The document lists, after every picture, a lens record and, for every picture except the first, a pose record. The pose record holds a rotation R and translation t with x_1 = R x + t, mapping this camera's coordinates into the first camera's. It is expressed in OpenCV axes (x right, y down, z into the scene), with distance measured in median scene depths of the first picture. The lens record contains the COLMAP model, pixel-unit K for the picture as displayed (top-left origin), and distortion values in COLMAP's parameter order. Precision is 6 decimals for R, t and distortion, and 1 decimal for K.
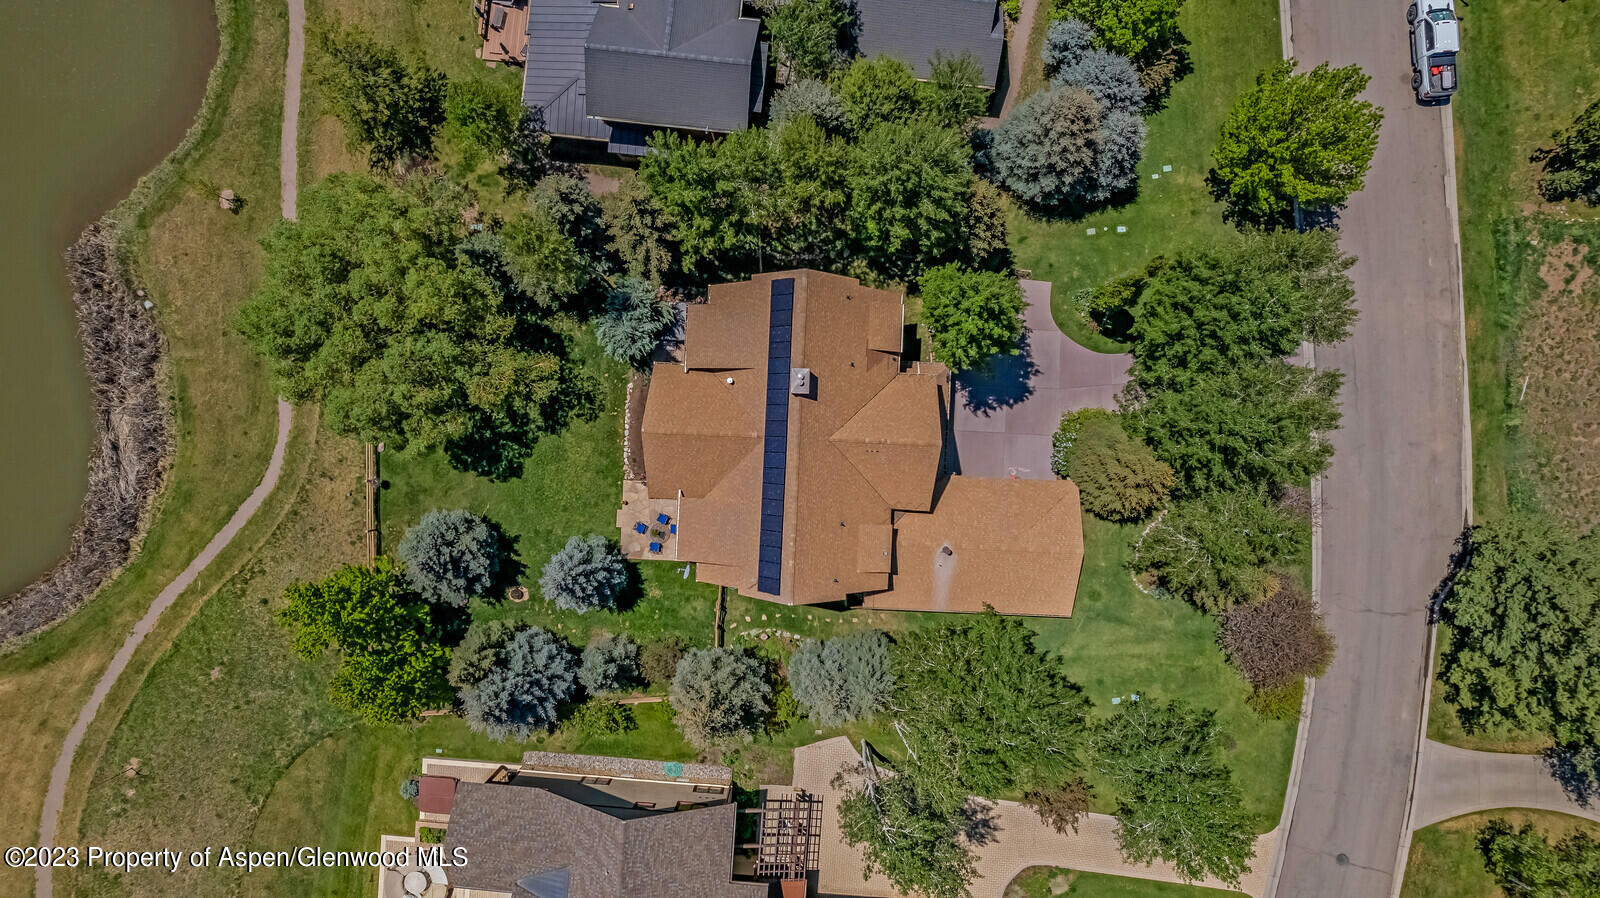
lens RADIAL K [[1020.8, 0, 787.4], [0, 1020.8, 453.9], [0, 0, 1]] dist [-0.061112, 0.058430]
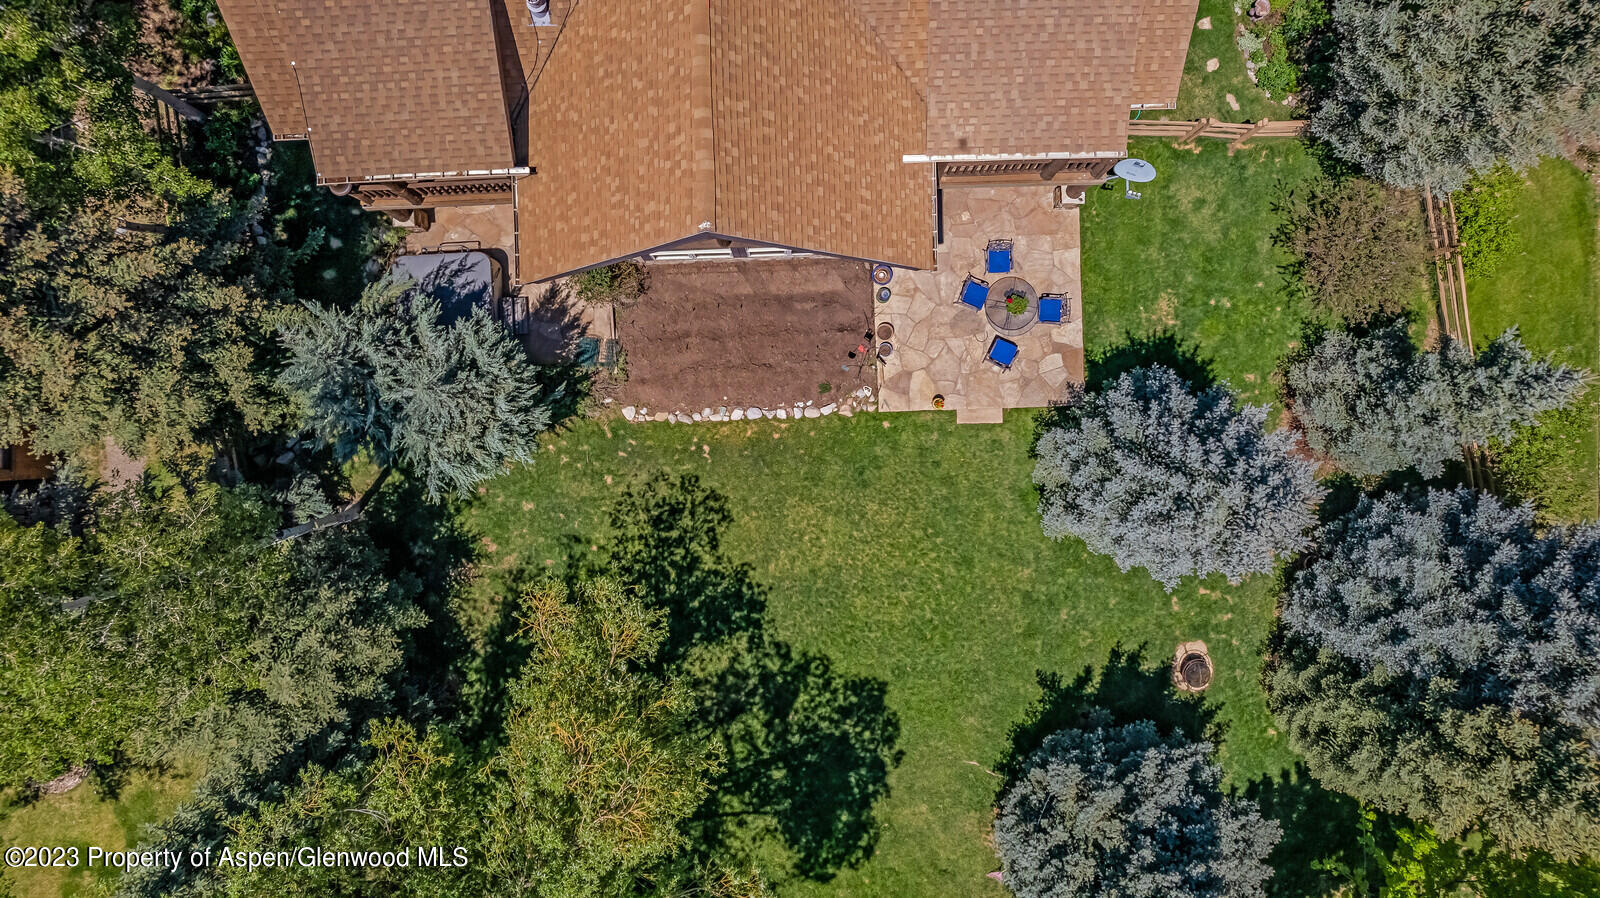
lens RADIAL K [[1028.7, 0, 801.8], [0, 1028.7, 457.8], [0, 0, 1]] dist [-0.070736, 0.076279]
pose [[-0.076745, -0.997044, 0.003578, -0.177602], [0.996939, -0.076790, -0.014699, 0.001481], [0.014930, 0.002439, 0.999886, 0.618450]]
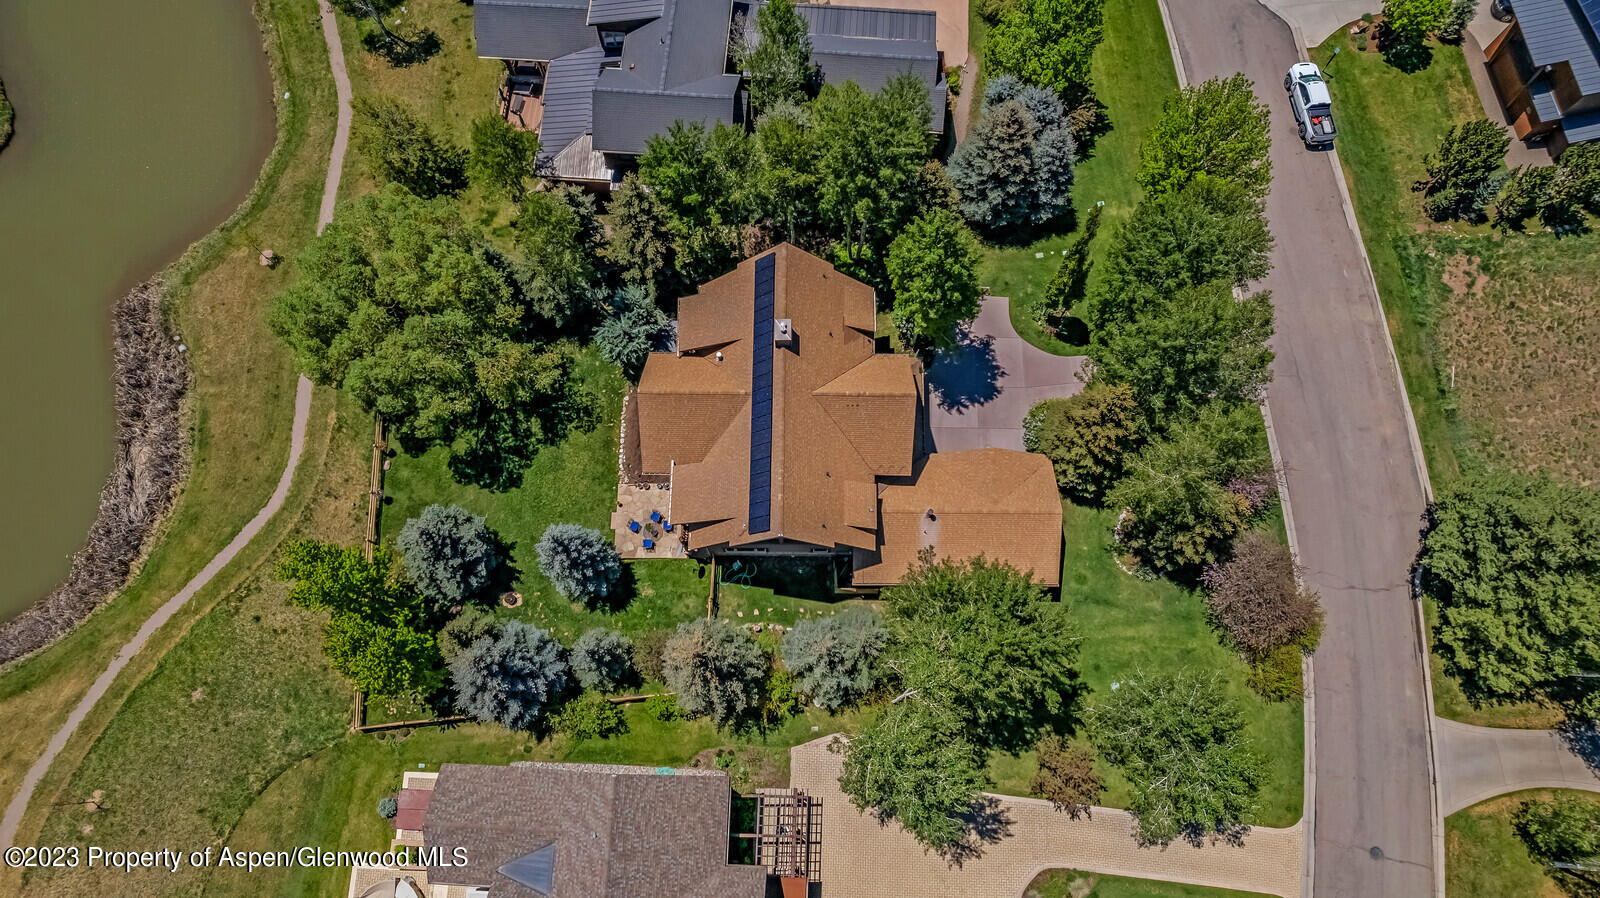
lens RADIAL K [[1020.8, 0, 787.4], [0, 1020.8, 453.9], [0, 0, 1]] dist [-0.061112, 0.058430]
pose [[0.999465, -0.029274, 0.014617, -0.002195], [0.032280, 0.955179, -0.294262, 0.309620], [-0.005347, 0.294576, 0.955613, -0.007245]]
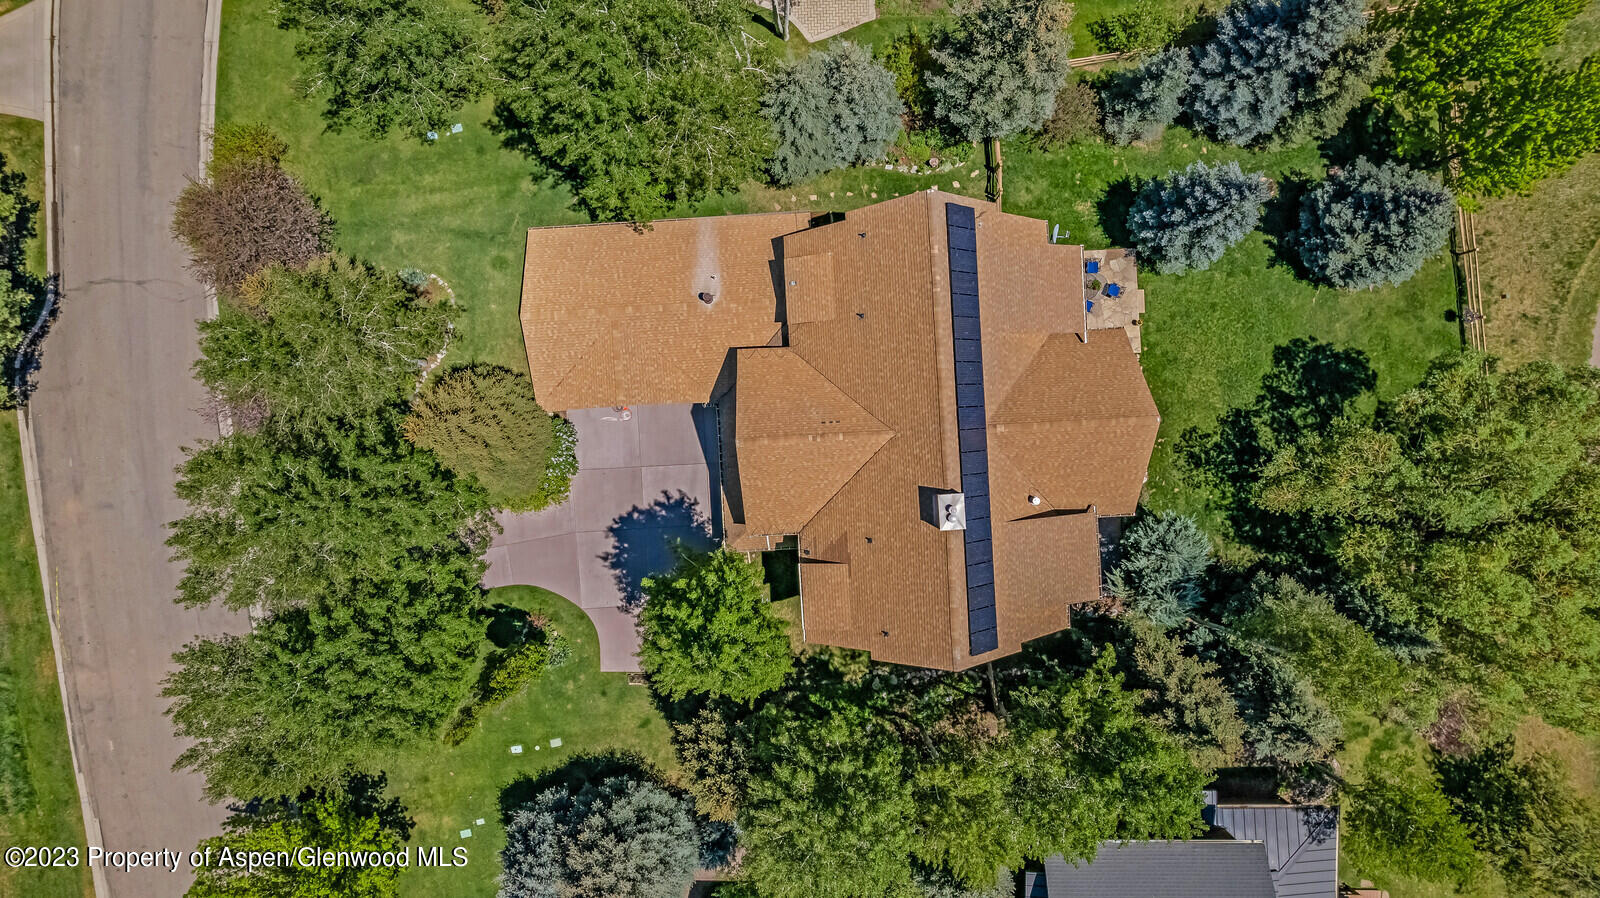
lens RADIAL K [[1033.3, 0, 804.3], [0, 1033.3, 447.4], [0, 0, 1]] dist [-0.083077, 0.086813]
pose [[-0.994703, 0.100784, 0.020231, 0.076726], [-0.101207, -0.994641, -0.021136, -0.002345], [0.017992, -0.023071, 0.999572, 0.243233]]
